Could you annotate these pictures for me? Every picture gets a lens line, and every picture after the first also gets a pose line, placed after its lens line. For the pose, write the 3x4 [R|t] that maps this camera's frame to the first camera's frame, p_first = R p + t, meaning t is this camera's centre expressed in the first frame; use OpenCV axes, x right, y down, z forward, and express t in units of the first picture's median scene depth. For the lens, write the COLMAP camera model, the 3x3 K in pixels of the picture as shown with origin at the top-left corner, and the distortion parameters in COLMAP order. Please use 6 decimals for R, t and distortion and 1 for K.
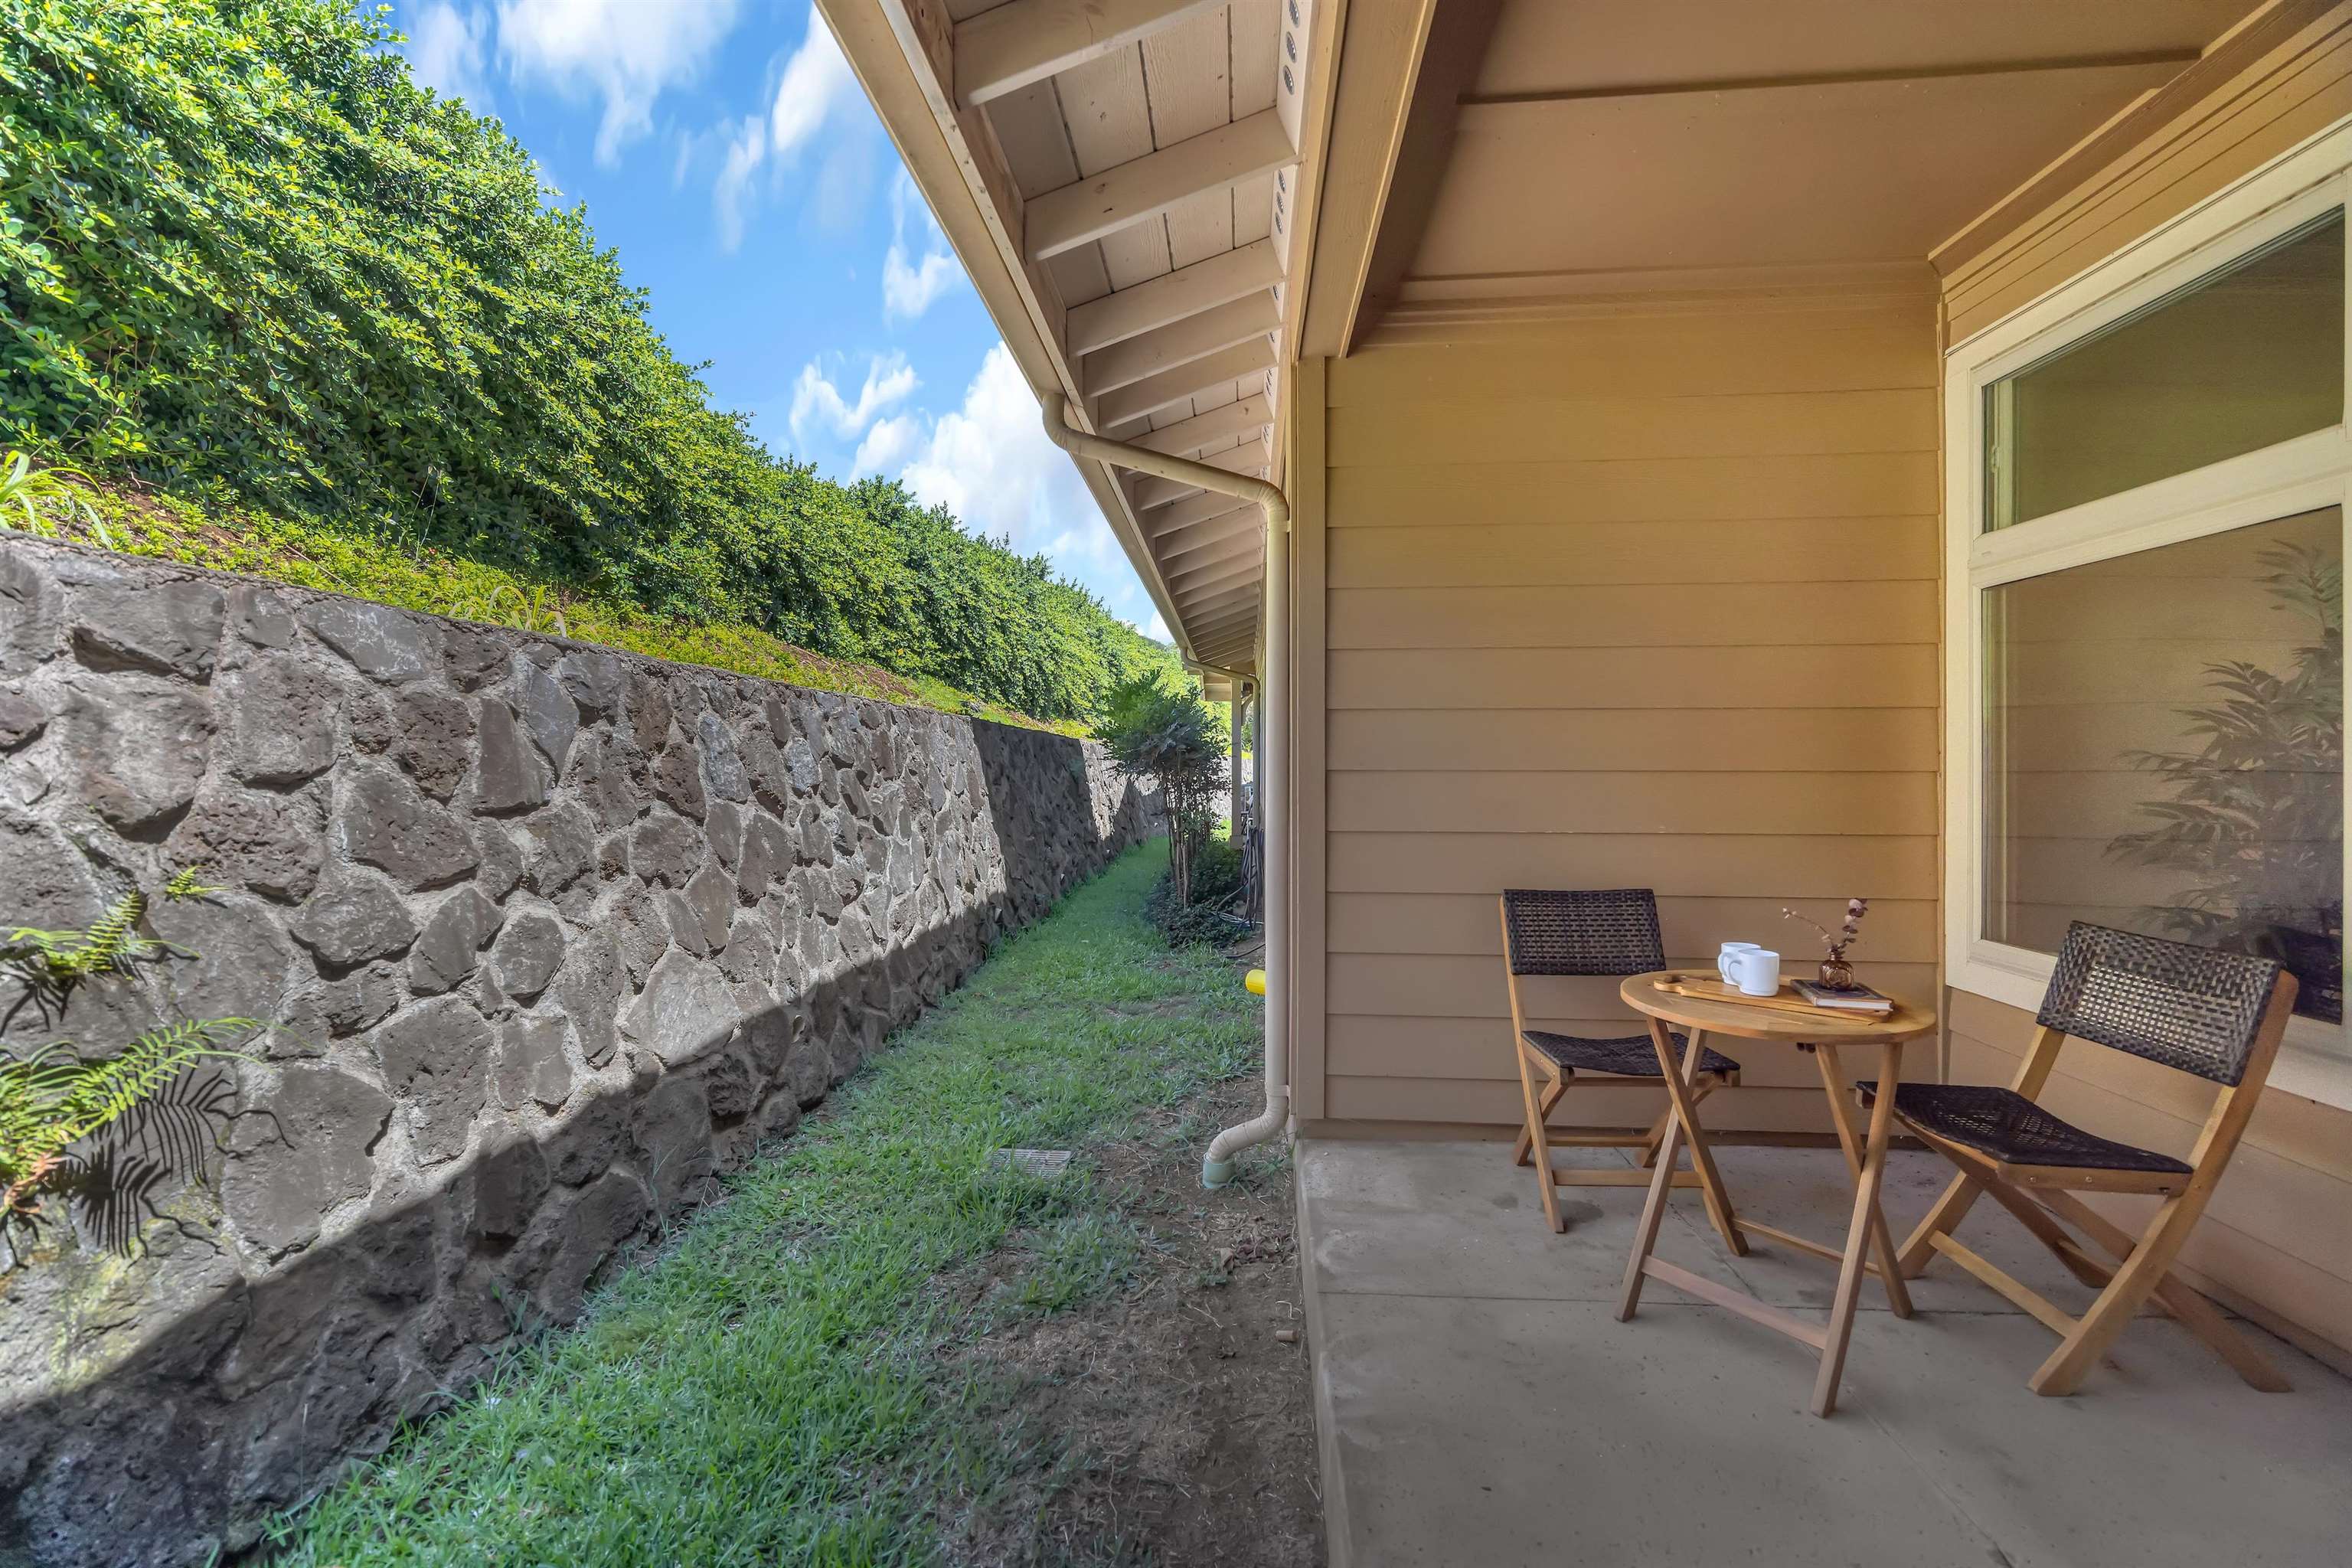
lens RADIAL K [[961.5, 0, 1176.0], [0, 961.5, 784.0], [0, 0, 1]] dist [-0.000253, -0.000141]
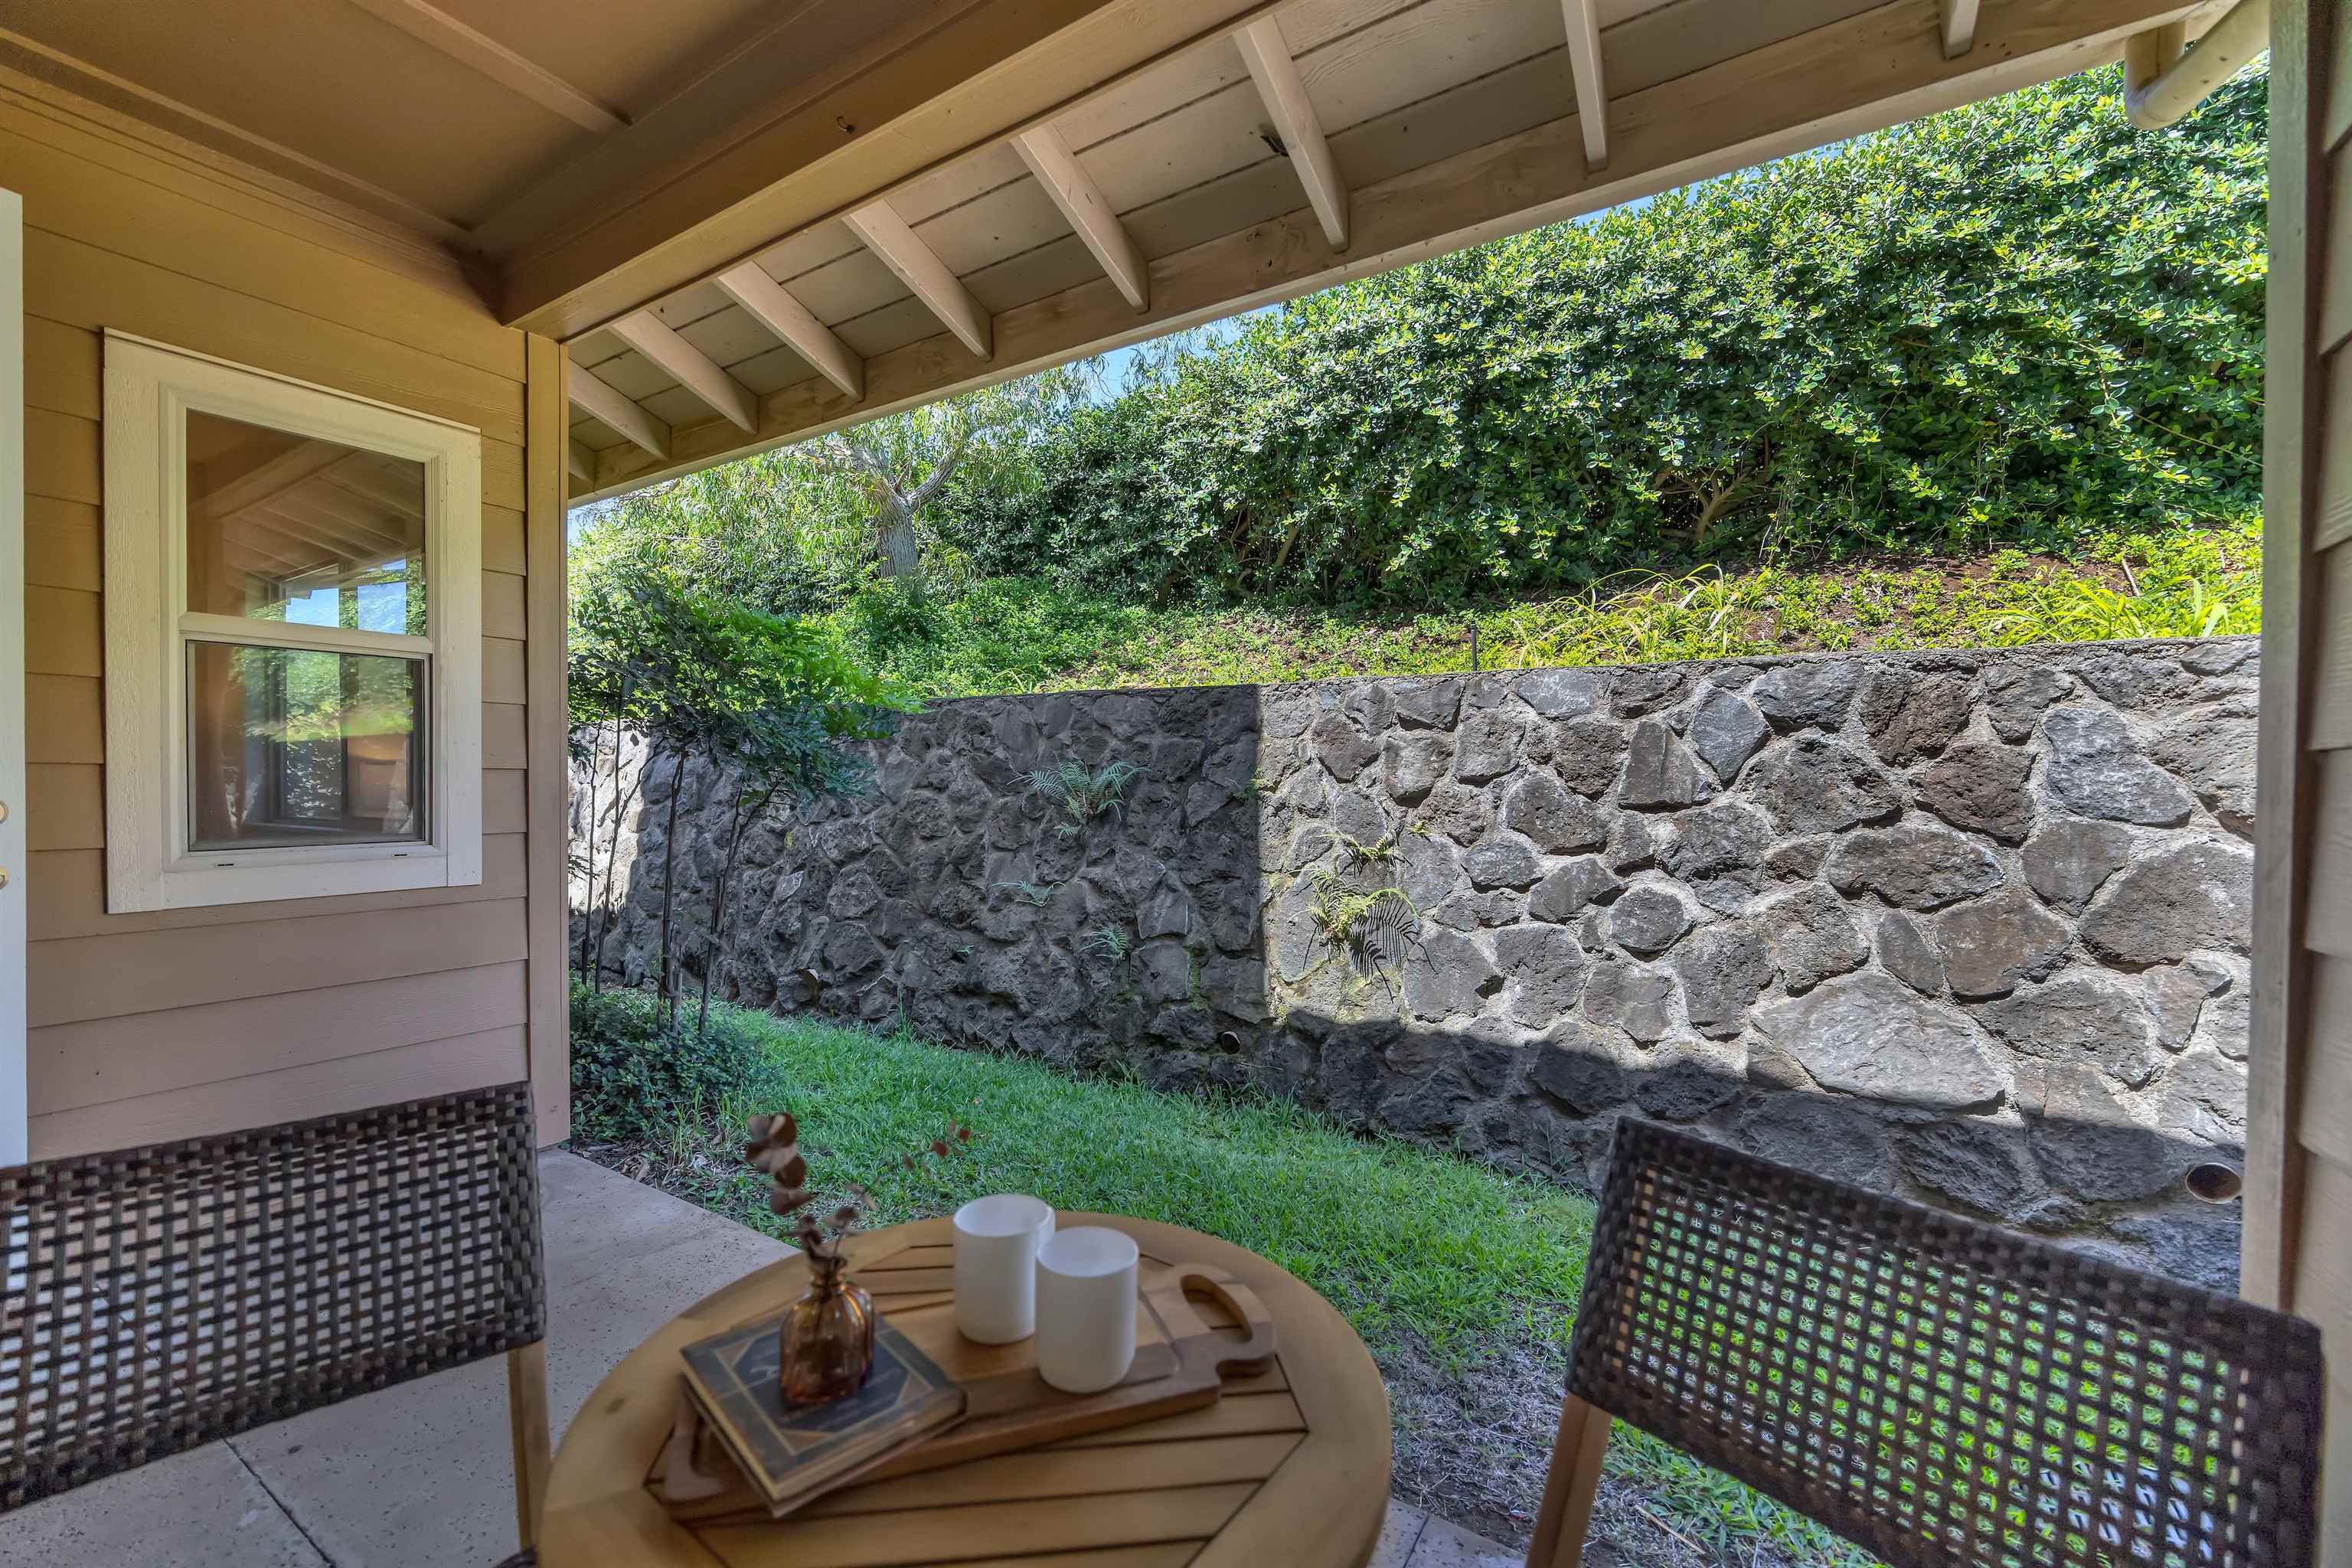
lens RADIAL K [[961.5, 0, 1176.0], [0, 961.5, 784.0], [0, 0, 1]] dist [-0.000253, -0.000141]
pose [[-0.461420, 0.013217, -0.887083, 0.816797], [-0.016589, 0.999586, 0.023522, -0.024864], [0.887027, 0.025569, -0.461010, 1.123455]]
